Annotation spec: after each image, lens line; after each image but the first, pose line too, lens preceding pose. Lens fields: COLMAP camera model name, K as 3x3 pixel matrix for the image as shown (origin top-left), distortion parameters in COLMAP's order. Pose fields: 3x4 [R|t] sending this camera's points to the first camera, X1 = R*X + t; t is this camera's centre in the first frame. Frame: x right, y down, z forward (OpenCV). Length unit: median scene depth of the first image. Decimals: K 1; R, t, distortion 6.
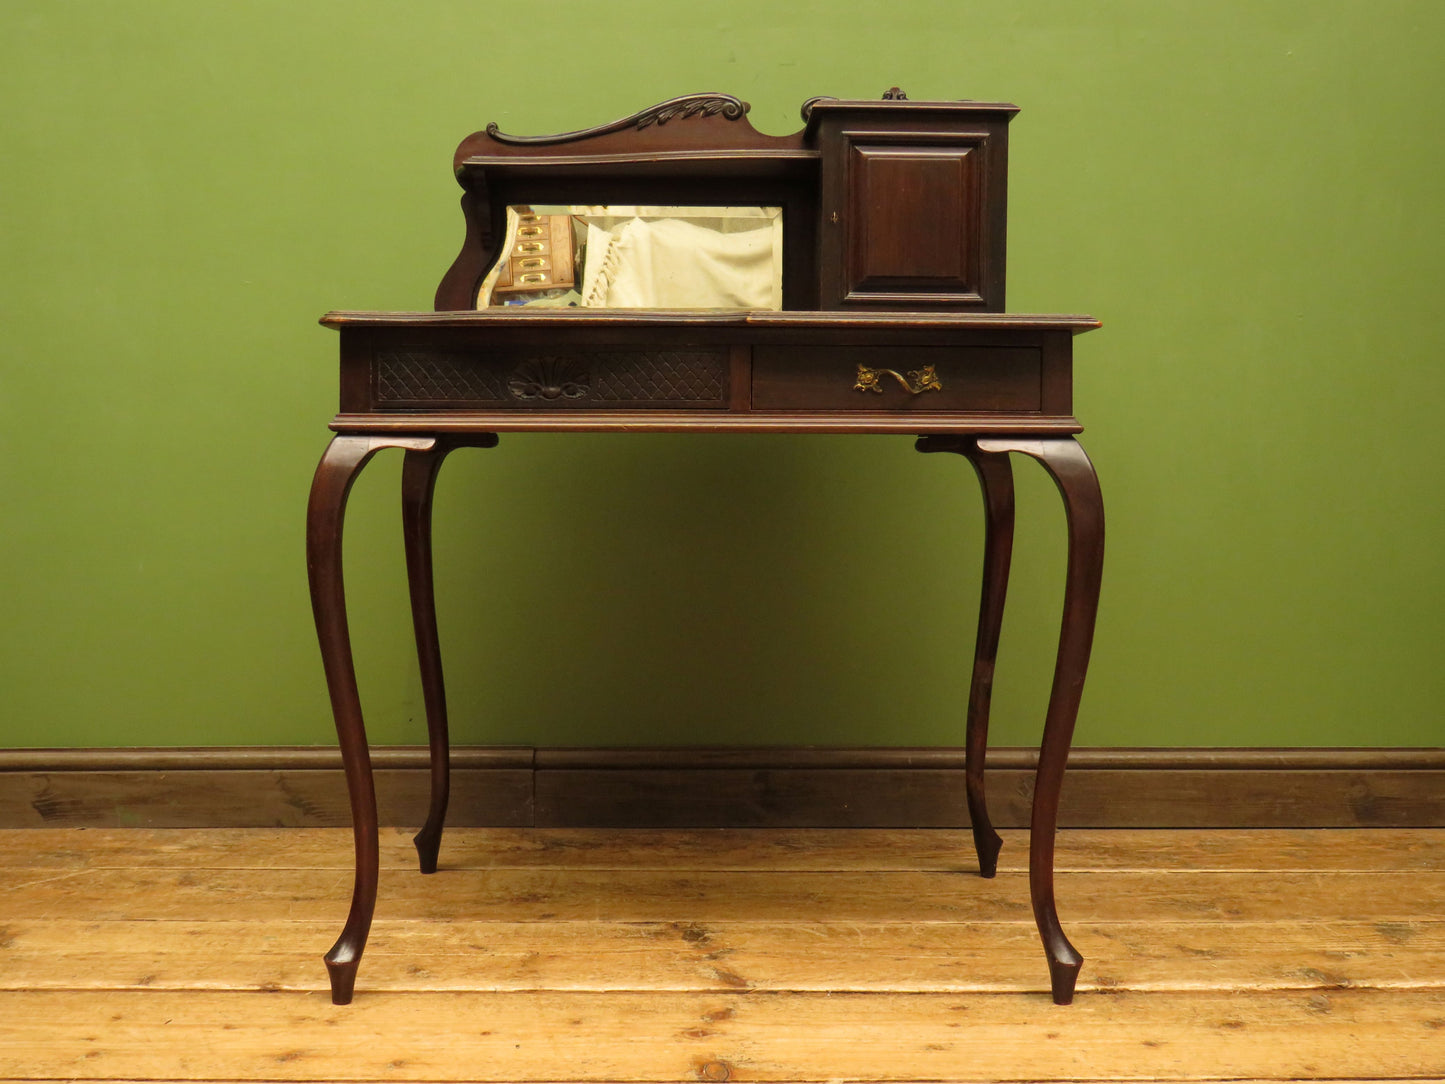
lens RADIAL K [[1508.5, 0, 723.0], [0, 1508.5, 559.1], [0, 0, 1]] dist [-0.066272, -0.001927]
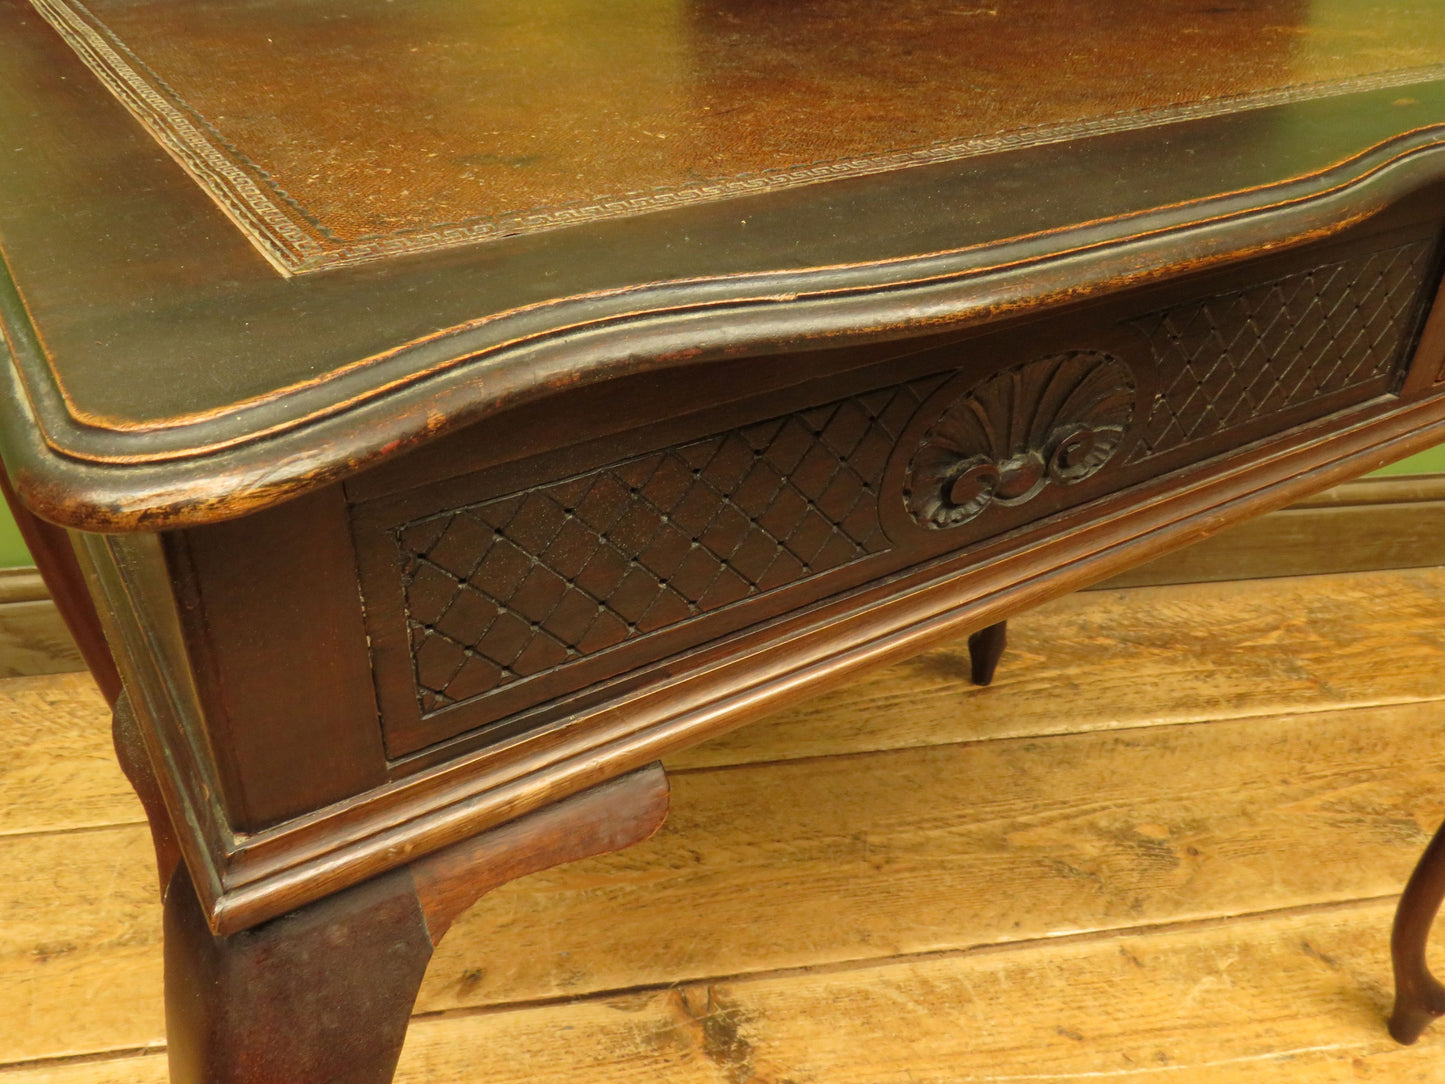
lens RADIAL K [[1205.4, 0, 710.9], [0, 1205.4, 548.5], [0, 0, 1]] dist [-0.027389, -0.003814]
pose [[0.988710, -0.063463, 0.135738, -0.077879], [-0.011909, 0.869732, 0.493381, -0.170254], [-0.149367, -0.489427, 0.859157, 0.673476]]
